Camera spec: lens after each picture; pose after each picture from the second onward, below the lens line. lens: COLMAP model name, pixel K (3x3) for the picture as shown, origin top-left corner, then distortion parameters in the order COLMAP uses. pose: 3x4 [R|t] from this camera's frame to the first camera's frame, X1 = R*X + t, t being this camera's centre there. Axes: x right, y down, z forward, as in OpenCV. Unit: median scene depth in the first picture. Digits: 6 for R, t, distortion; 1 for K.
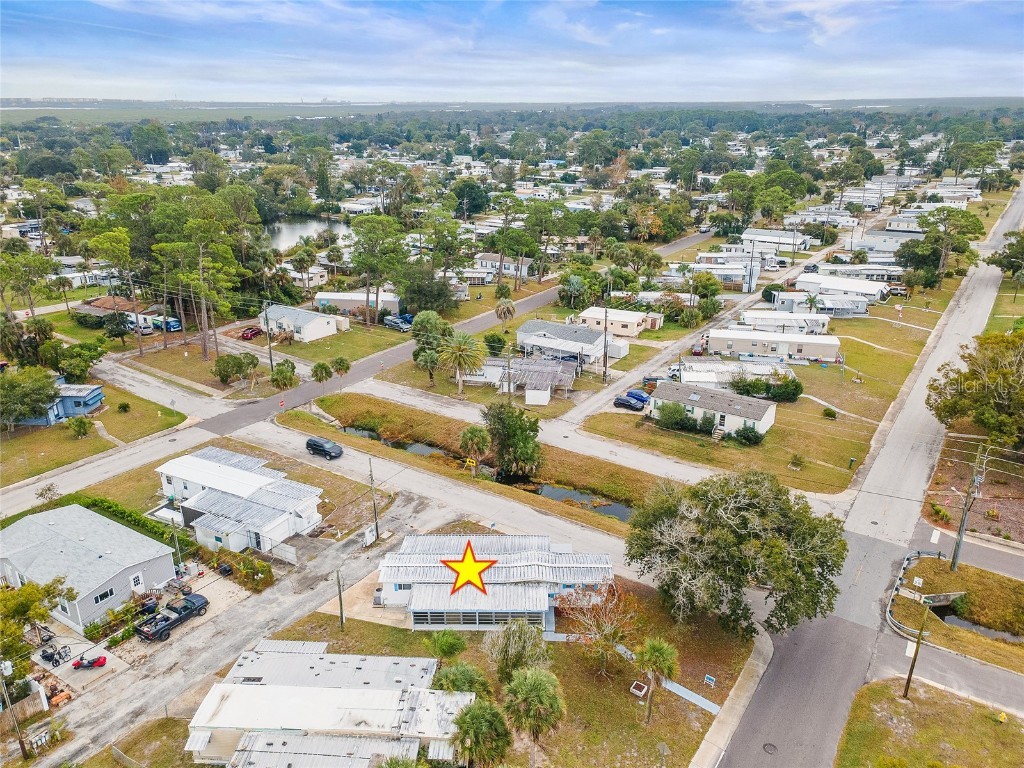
lens RADIAL K [[750.4, 0, 519.1], [0, 750.4, 382.0], [0, 0, 1]] dist [0.036370, 0.004577]
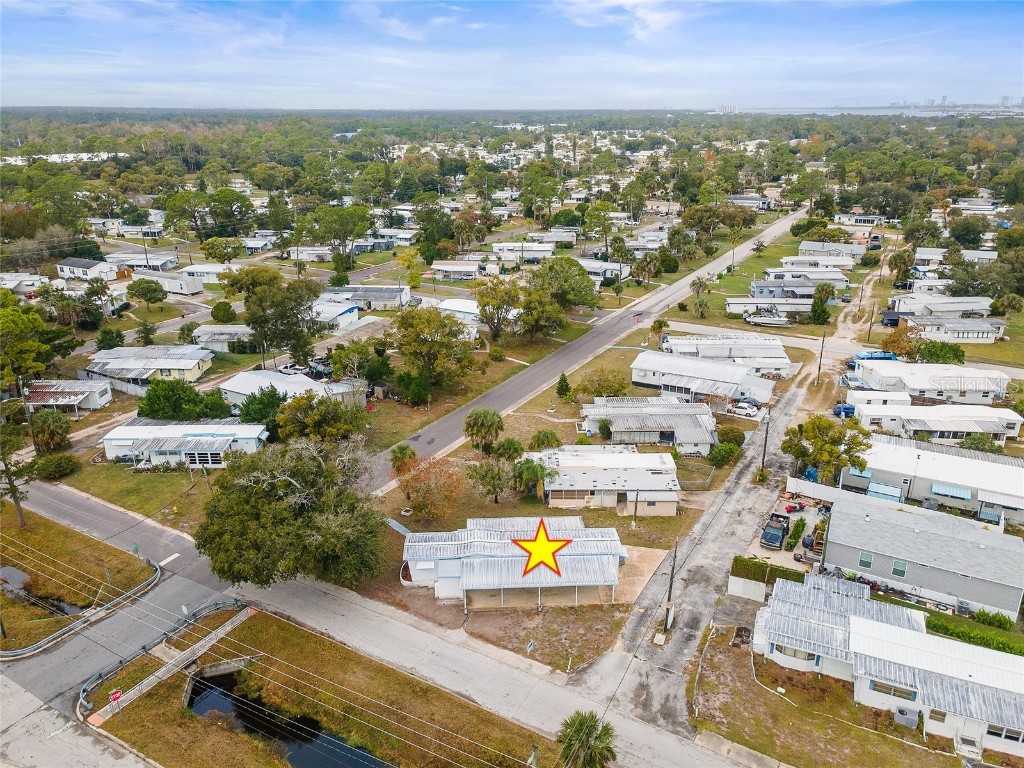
lens RADIAL K [[738.4, 0, 515.5], [0, 738.4, 389.4], [0, 0, 1]] dist [0.036364, 0.009988]
pose [[-0.998252, 0.029495, -0.051207, 0.011780], [-0.011761, 0.750039, 0.661289, -0.487357], [0.057912, 0.660736, -0.748381, 1.291286]]
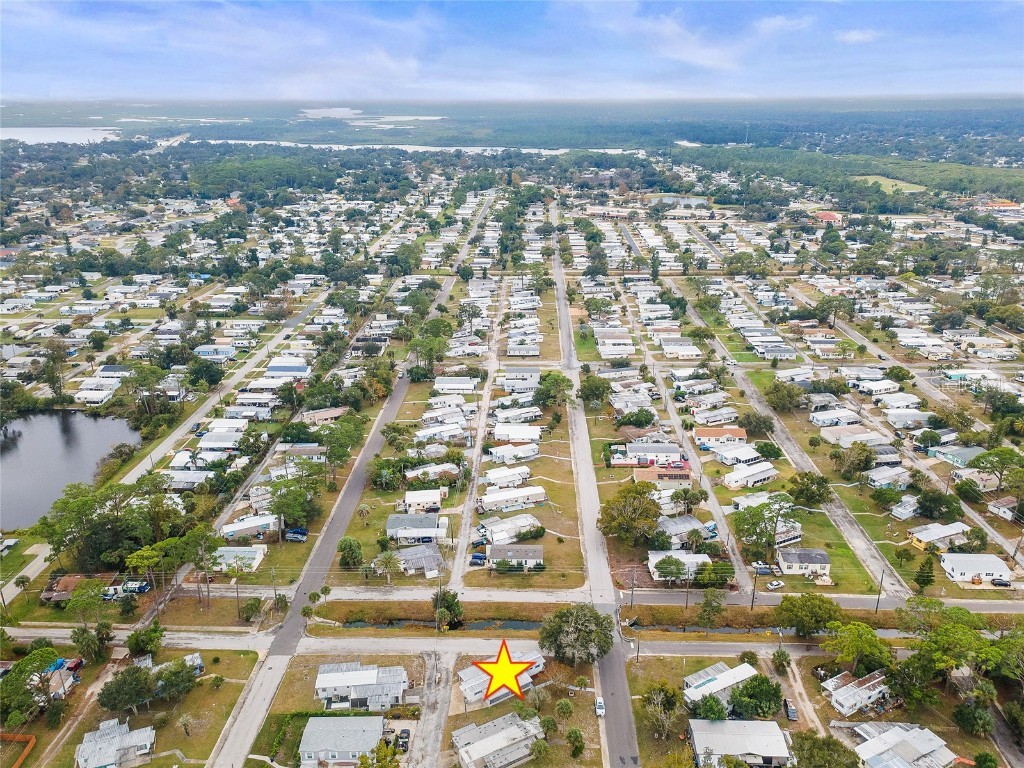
lens RADIAL K [[750.4, 0, 519.1], [0, 750.4, 382.0], [0, 0, 1]] dist [0.036370, 0.004577]
pose [[0.841216, -0.190601, 0.505991, -0.887225], [0.186988, 0.980618, 0.058519, -0.701300], [-0.507338, 0.045387, 0.860551, -1.056021]]
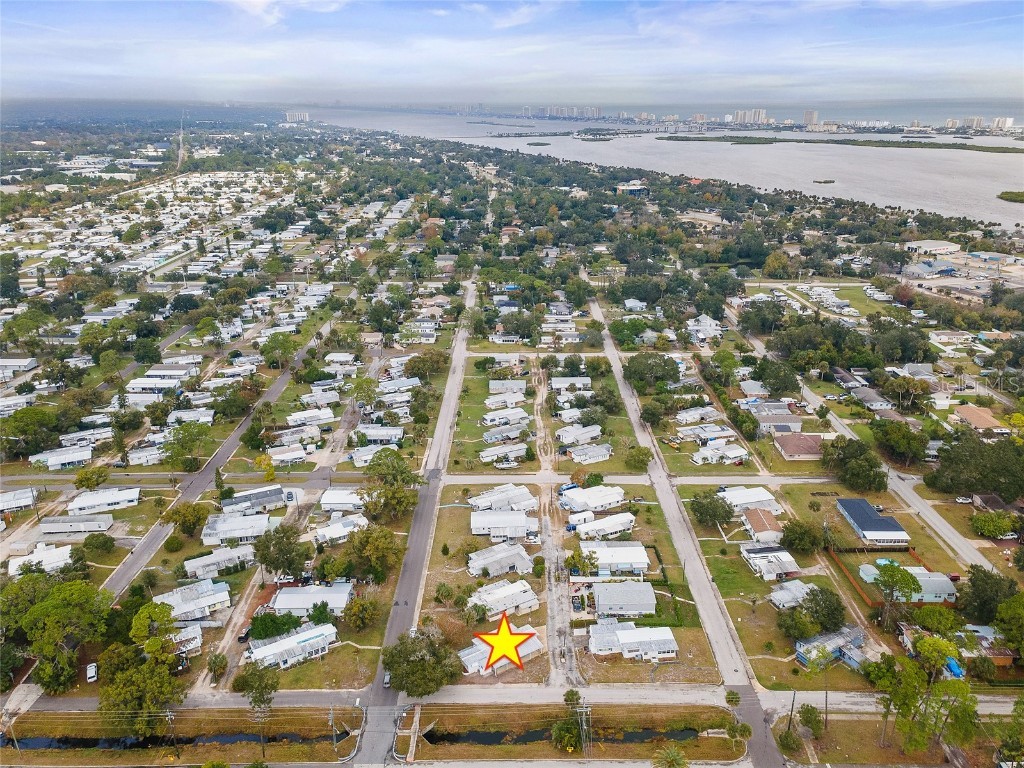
lens RADIAL K [[738.4, 0, 515.5], [0, 738.4, 389.4], [0, 0, 1]] dist [0.036364, 0.009988]
pose [[-0.831448, 0.203283, -0.517079, 0.888424], [-0.188111, 0.772703, 0.606255, -1.670985], [0.522789, 0.601337, -0.604222, 1.654923]]
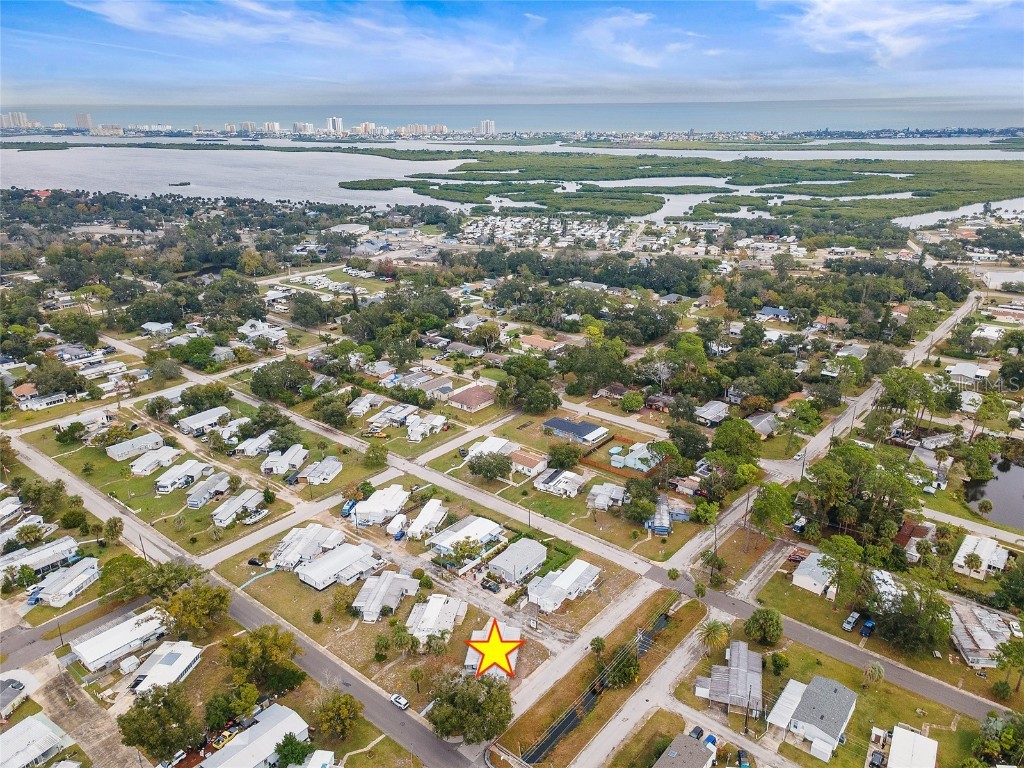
lens RADIAL K [[738.4, 0, 515.5], [0, 738.4, 389.4], [0, 0, 1]] dist [0.036364, 0.009988]
pose [[-0.105315, 0.359513, -0.927178, 1.591439], [-0.334737, 0.865139, 0.373479, -1.204298], [0.936408, 0.349694, 0.029231, 0.537416]]
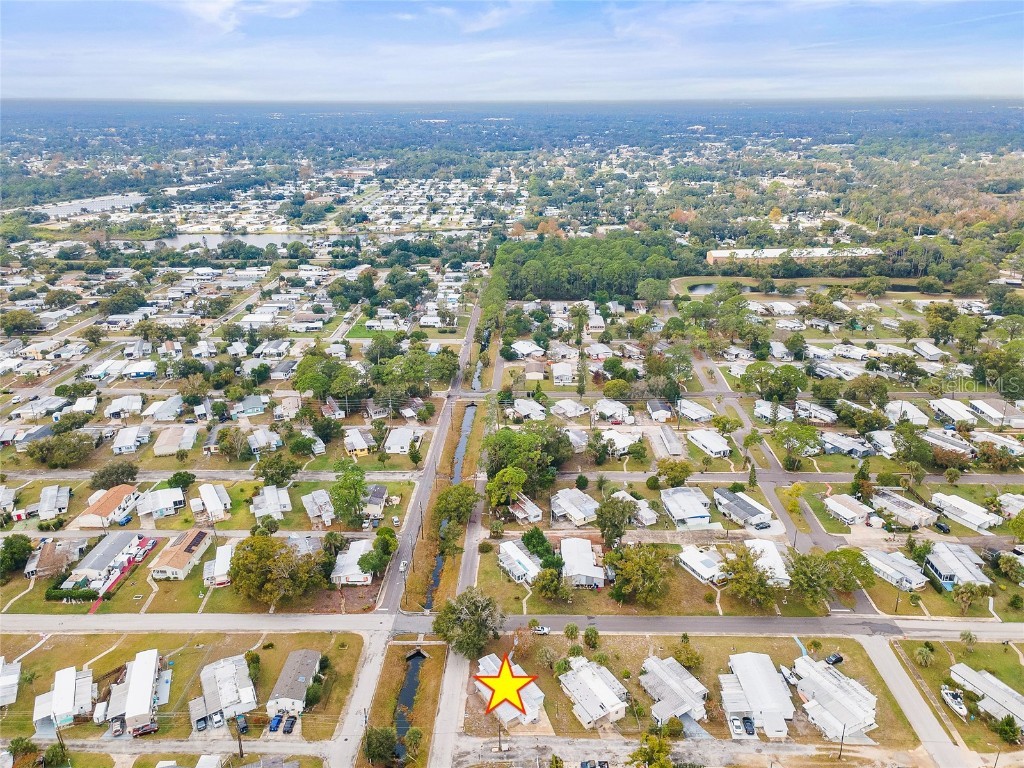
lens RADIAL K [[750.4, 0, 519.1], [0, 750.4, 382.0], [0, 0, 1]] dist [0.036370, 0.004577]
pose [[-0.540472, -0.288968, 0.790182, -1.398736], [0.294217, 0.814963, 0.499270, -1.459878], [-0.788243, 0.502326, -0.355445, 1.072696]]
